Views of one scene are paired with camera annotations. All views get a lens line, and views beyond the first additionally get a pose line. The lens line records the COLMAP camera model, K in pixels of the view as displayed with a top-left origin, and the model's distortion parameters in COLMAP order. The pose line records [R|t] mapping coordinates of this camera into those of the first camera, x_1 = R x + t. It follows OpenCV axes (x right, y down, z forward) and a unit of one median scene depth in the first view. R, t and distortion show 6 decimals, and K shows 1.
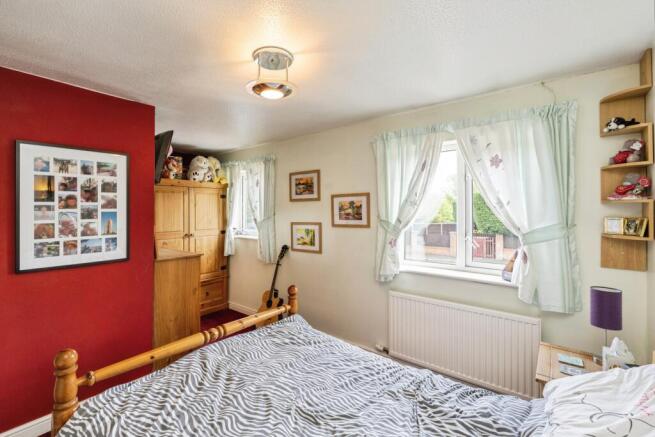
lens RADIAL K [[294.9, 0, 324.0], [0, 294.9, 213.2], [0, 0, 1]] dist [-0.001232, 0.000062]
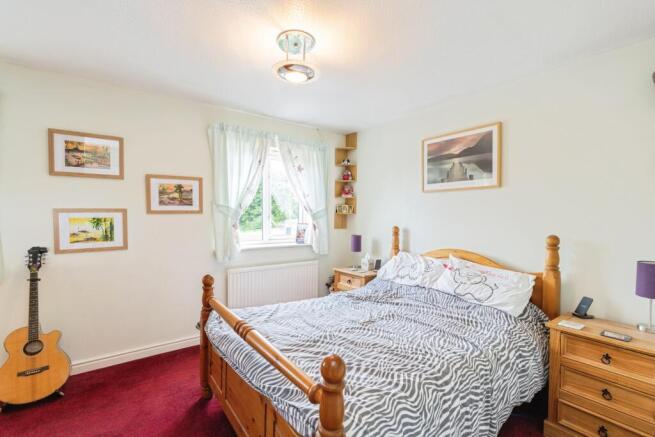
lens RADIAL K [[294.9, 0, 324.0], [0, 294.9, 219.3], [0, 0, 1]] dist [-0.001232, 0.000062]
pose [[0.252102, -0.023196, 0.967423, -0.641720], [-0.006739, 0.999646, 0.025724, 0.037813], [-0.967677, -0.013004, 0.251857, 0.328726]]
